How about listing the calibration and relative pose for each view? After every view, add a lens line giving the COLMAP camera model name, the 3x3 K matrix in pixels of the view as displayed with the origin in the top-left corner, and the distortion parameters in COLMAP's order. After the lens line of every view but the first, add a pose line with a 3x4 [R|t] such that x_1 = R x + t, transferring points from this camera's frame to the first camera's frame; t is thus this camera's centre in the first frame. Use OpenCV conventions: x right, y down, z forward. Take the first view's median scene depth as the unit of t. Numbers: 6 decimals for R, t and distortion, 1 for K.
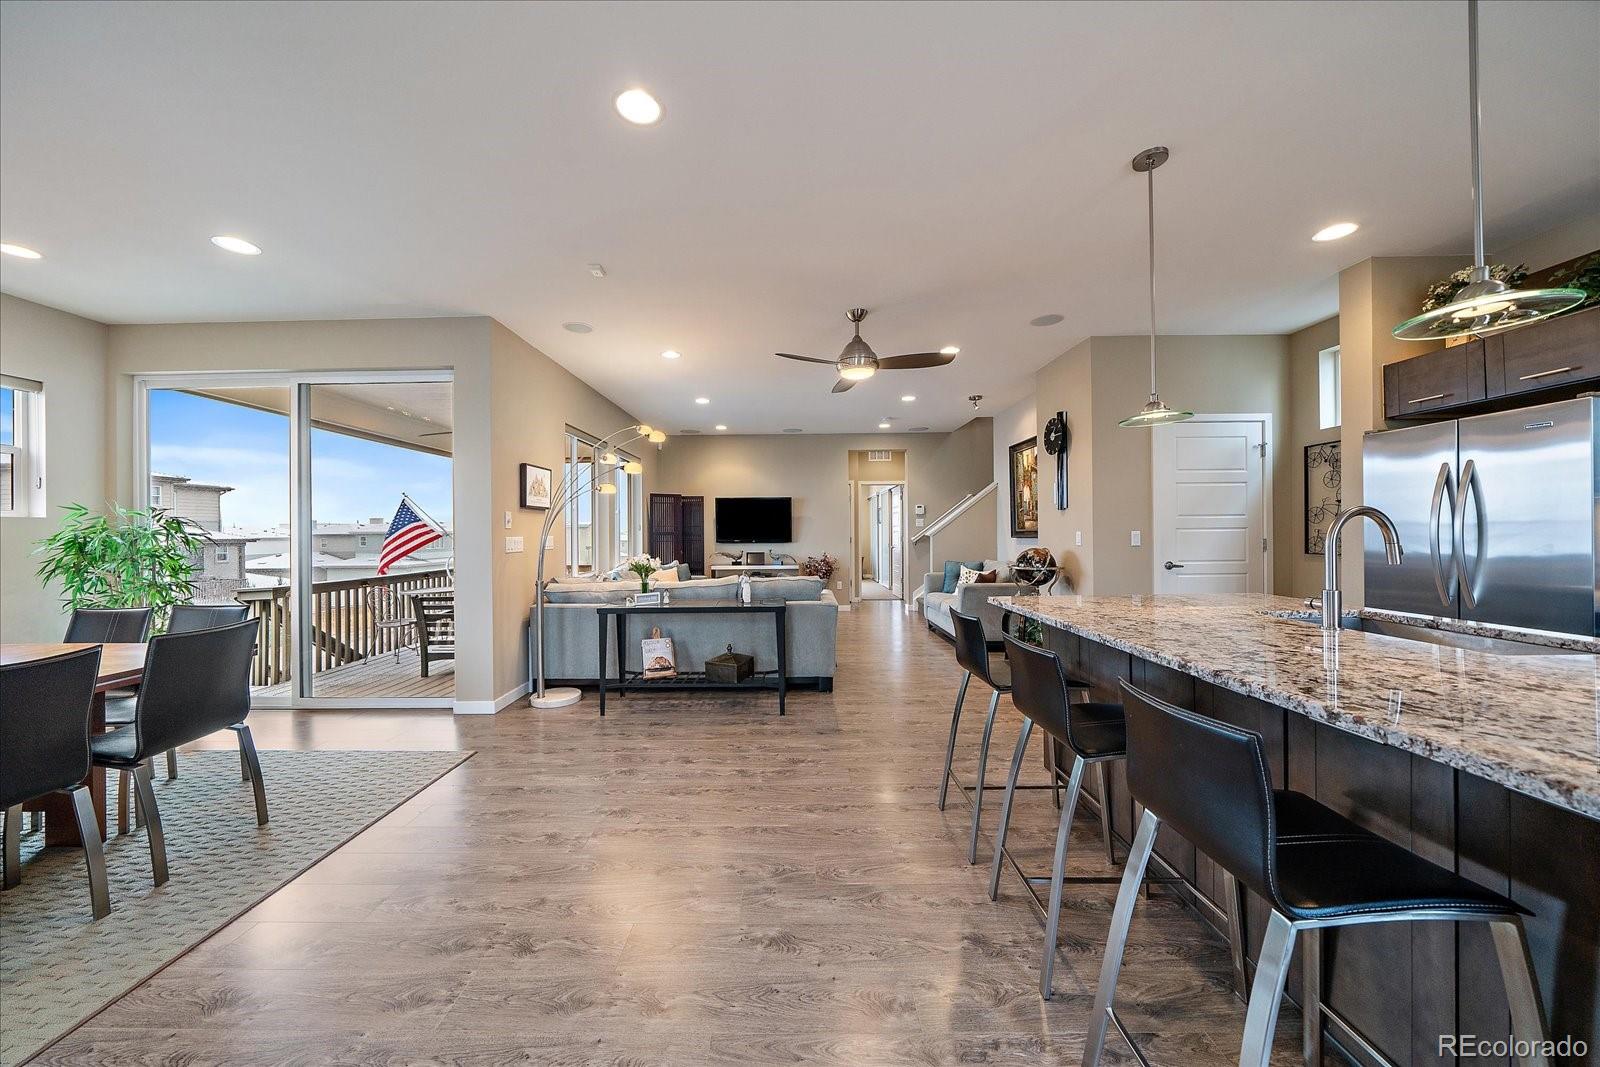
lens RADIAL K [[558.3, 0, 782.4], [0, 558.3, 529.8], [0, 0, 1]] dist [-0.002348, -0.000147]
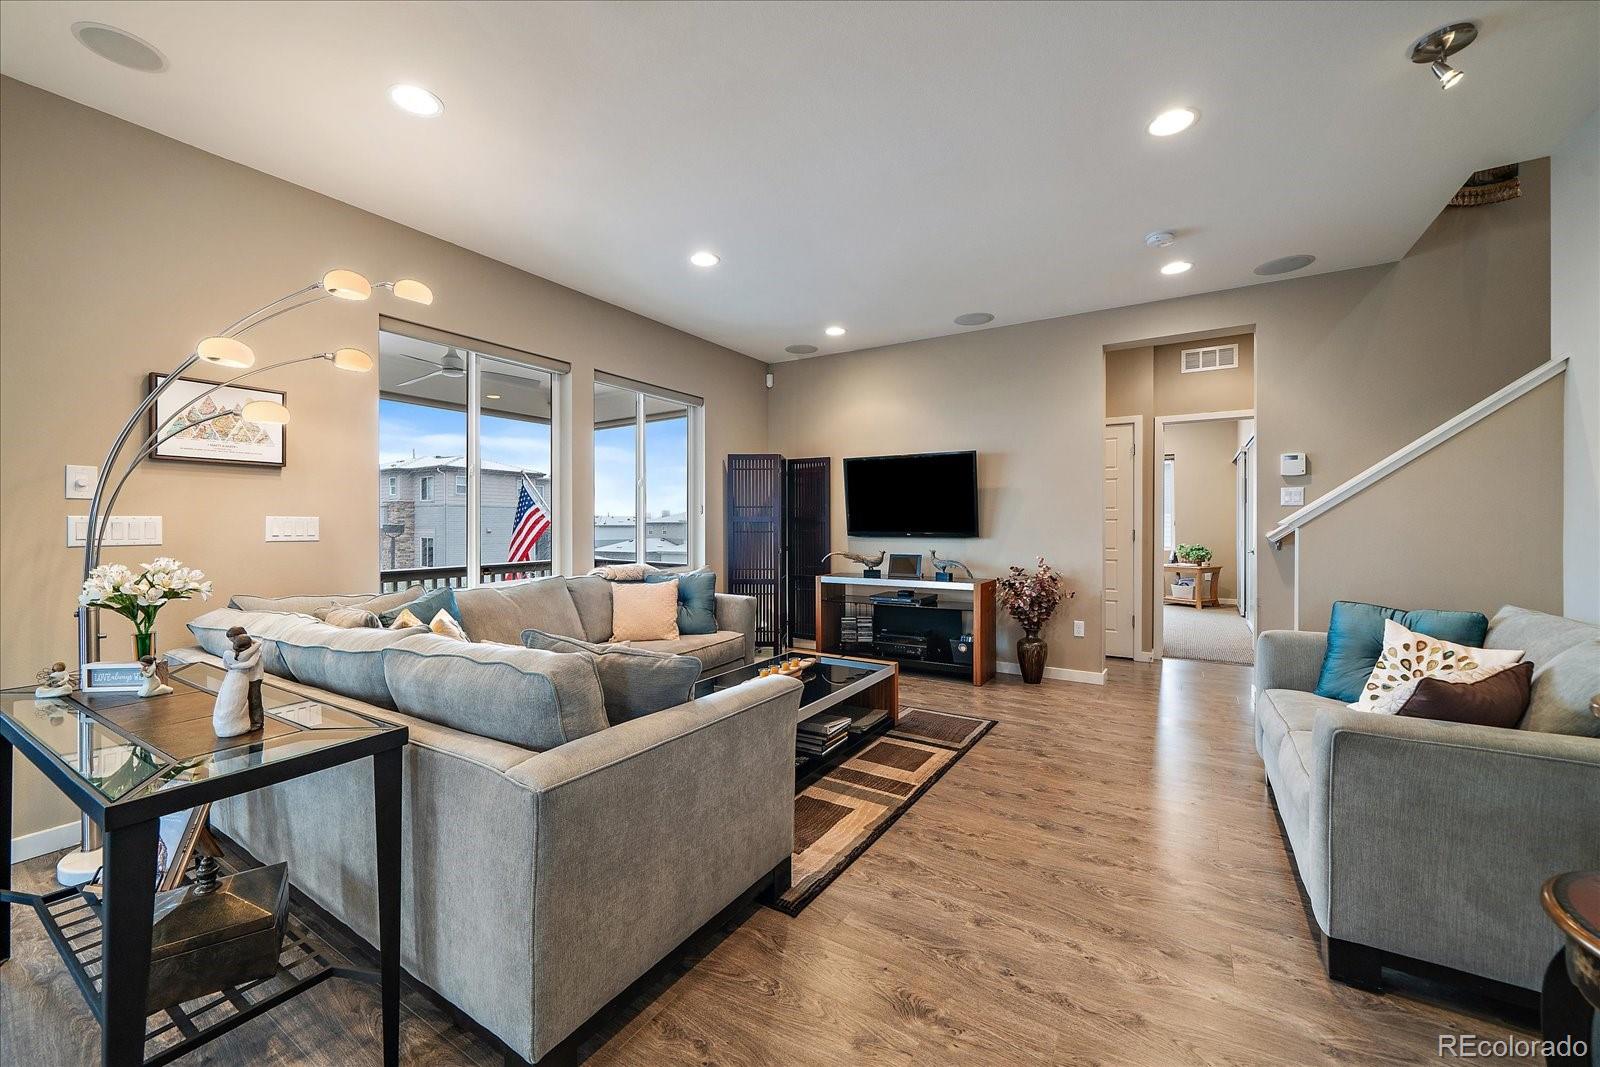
lens RADIAL K [[626.4, 0, 791.6], [0, 626.4, 523.9], [0, 0, 1]] dist [-0.000483, 0.000043]
pose [[0.856946, 0.005854, -0.515372, 0.167381], [-0.002667, 0.999972, 0.006923, 0.006057], [0.515399, -0.004558, 0.856938, 0.409171]]
